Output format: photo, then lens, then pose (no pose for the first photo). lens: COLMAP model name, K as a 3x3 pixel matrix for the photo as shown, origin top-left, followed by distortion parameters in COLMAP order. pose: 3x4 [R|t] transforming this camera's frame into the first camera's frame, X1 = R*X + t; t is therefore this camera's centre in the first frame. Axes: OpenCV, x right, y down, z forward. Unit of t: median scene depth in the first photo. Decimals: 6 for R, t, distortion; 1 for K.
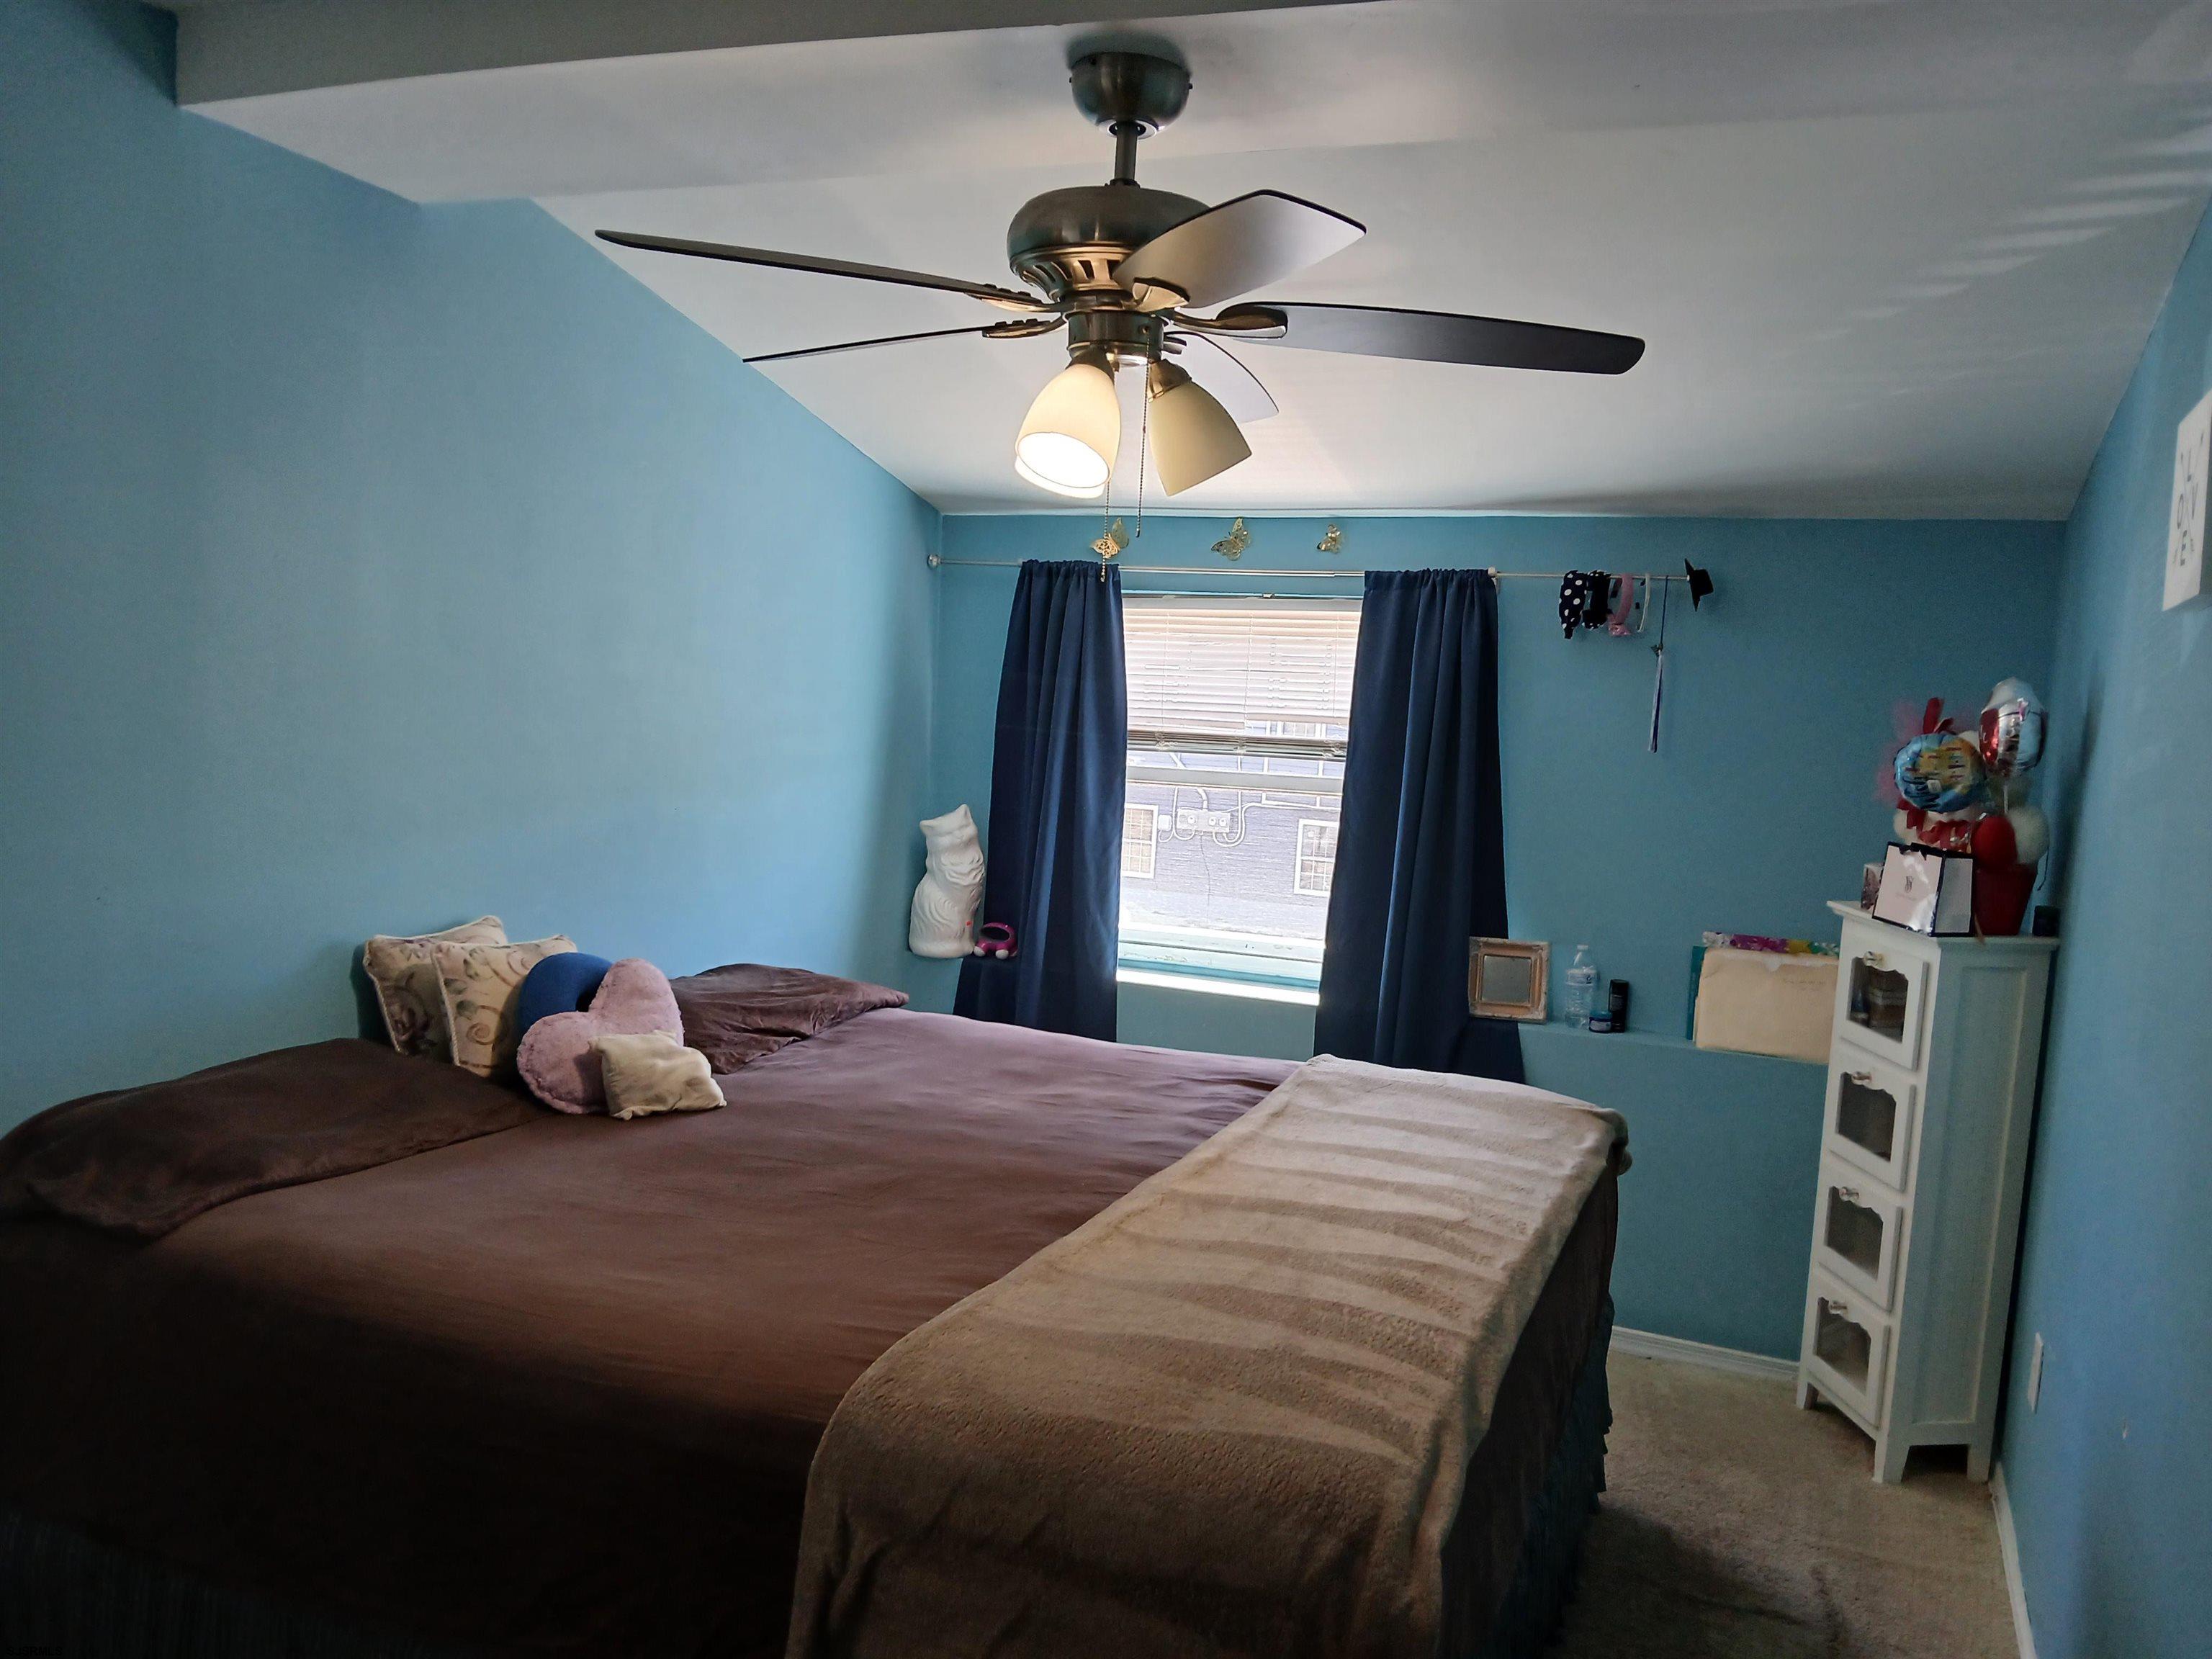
lens RADIAL K [[1634.4, 0, 1106.0], [0, 1634.4, 829.5], [0, 0, 1]] dist [0.086361, 0.000957]
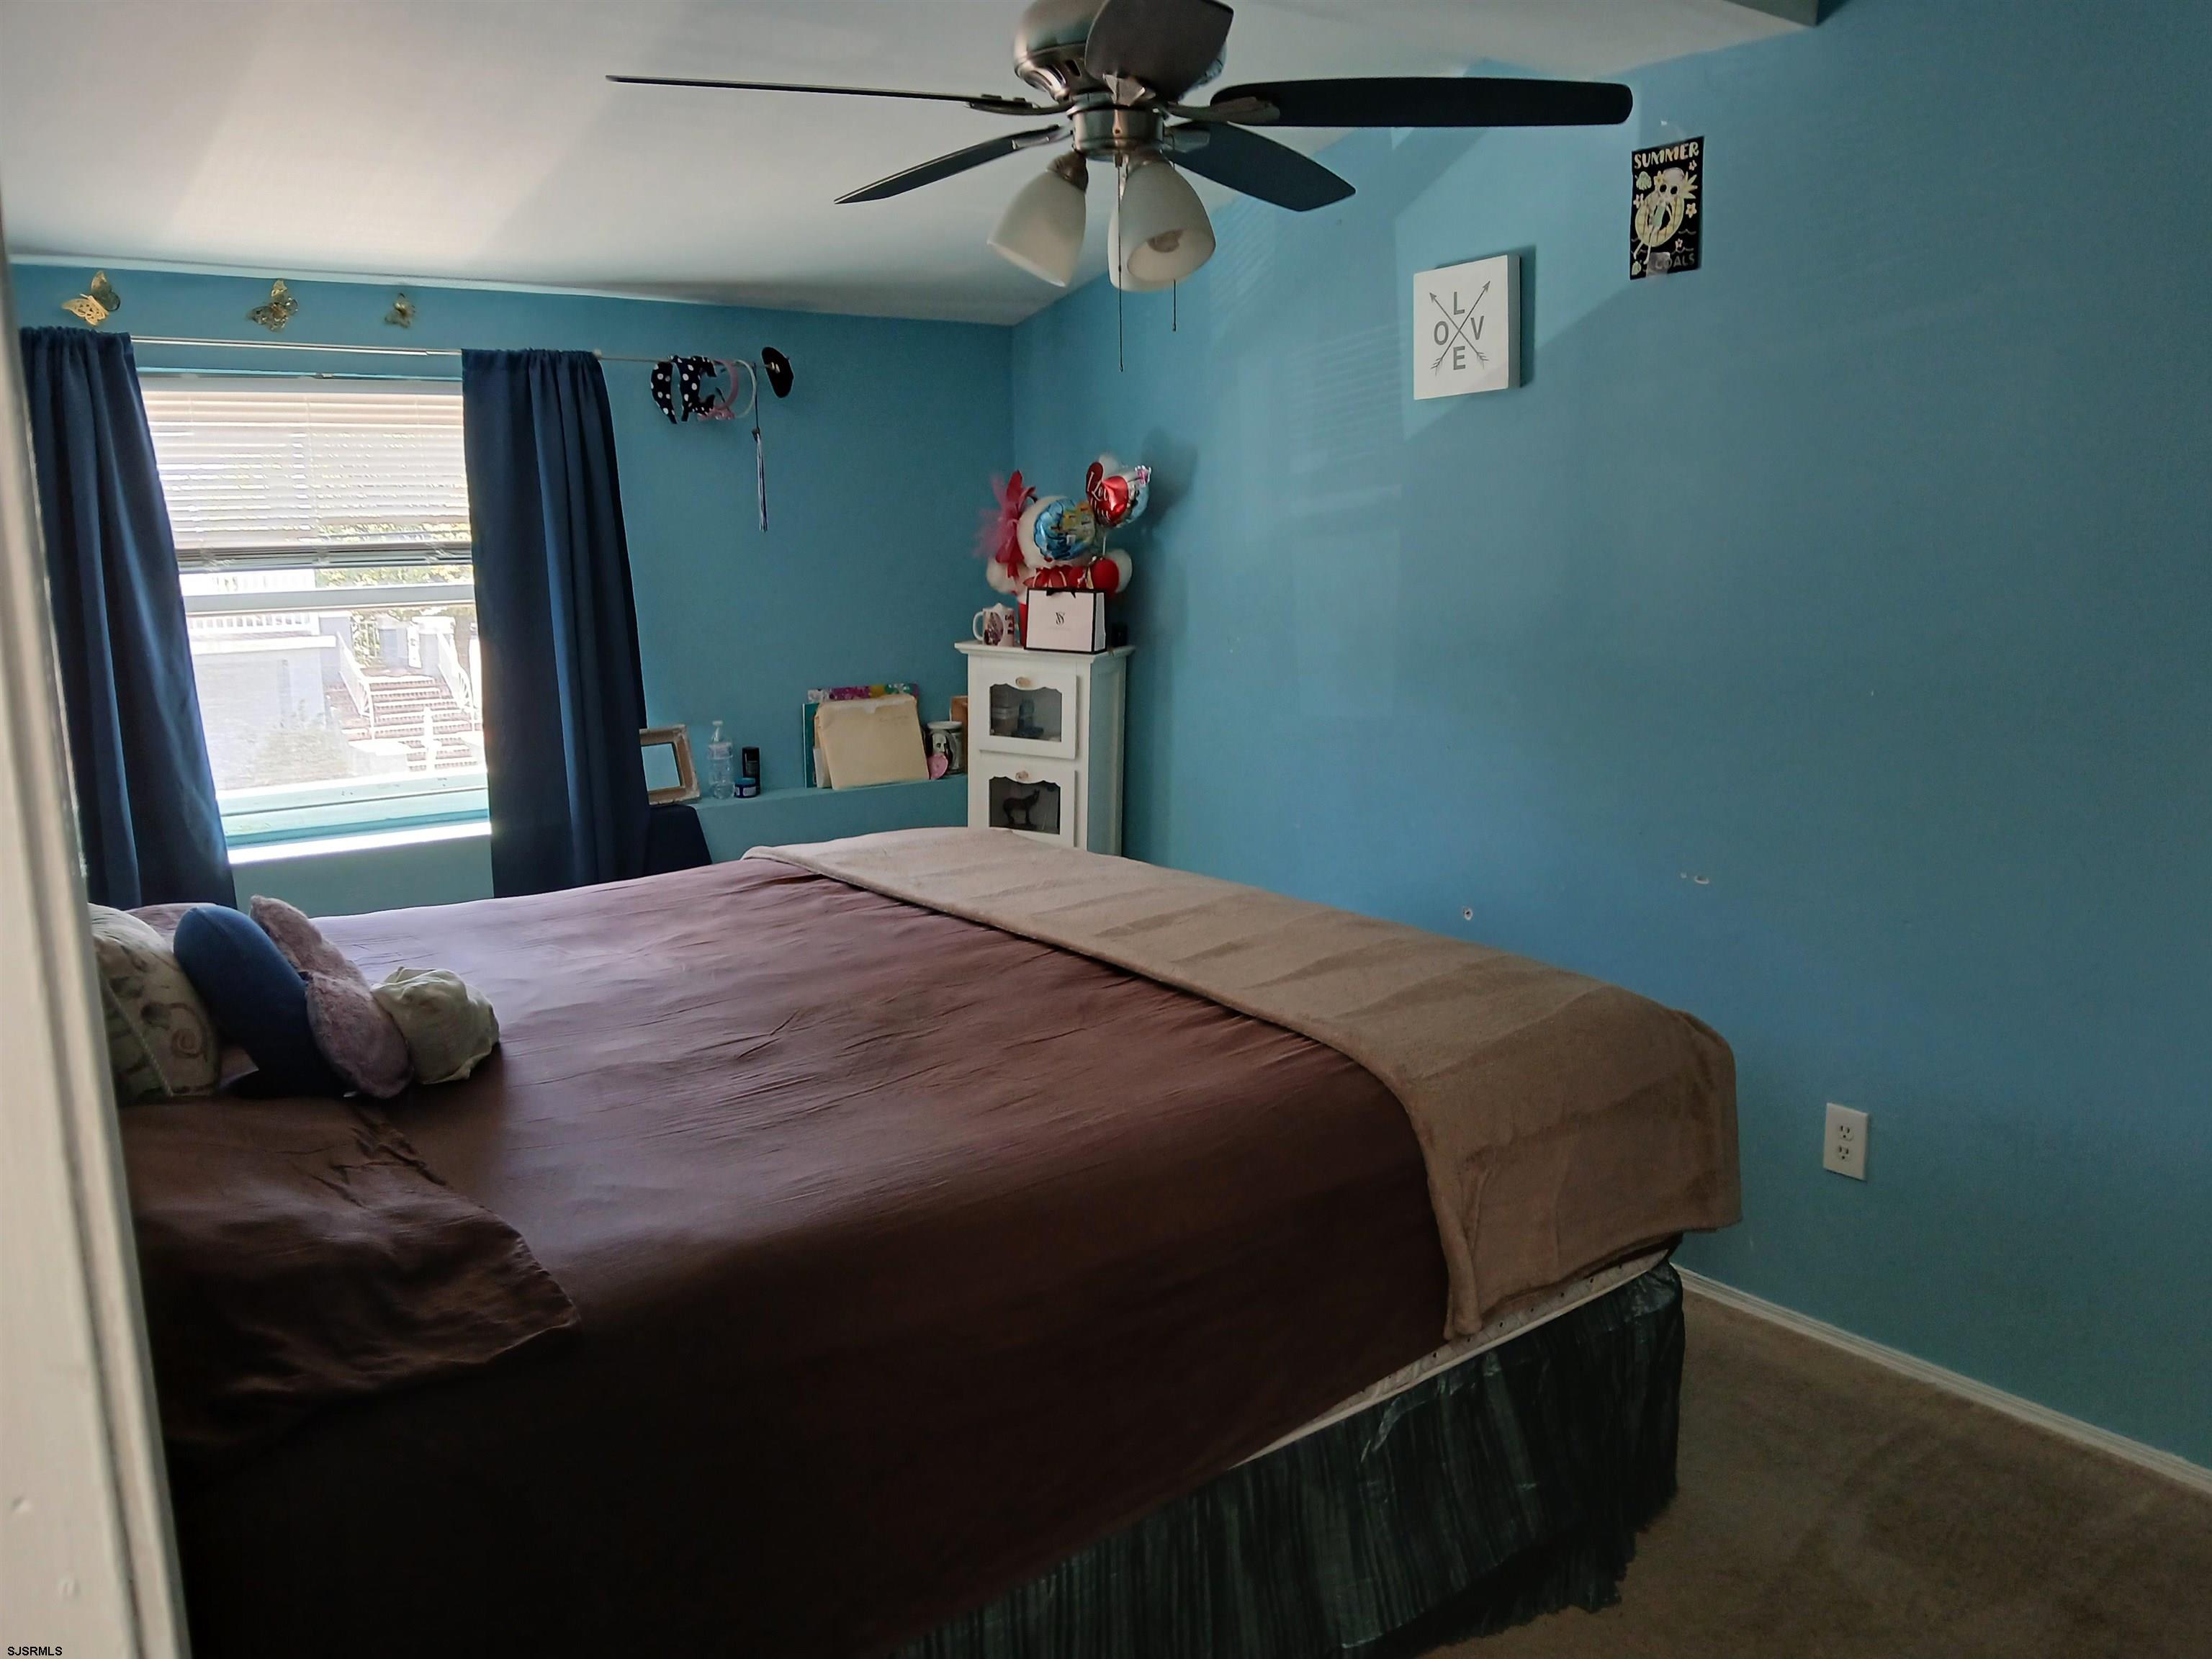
lens RADIAL K [[1712.3, 0, 1106.0], [0, 1712.3, 829.5], [0, 0, 1]] dist [0.007660, -0.058024]
pose [[0.535717, -0.208729, 0.818193, -0.485012], [0.104389, 0.977905, 0.181124, -0.034104], [-0.837921, -0.011621, 0.545669, 0.195211]]
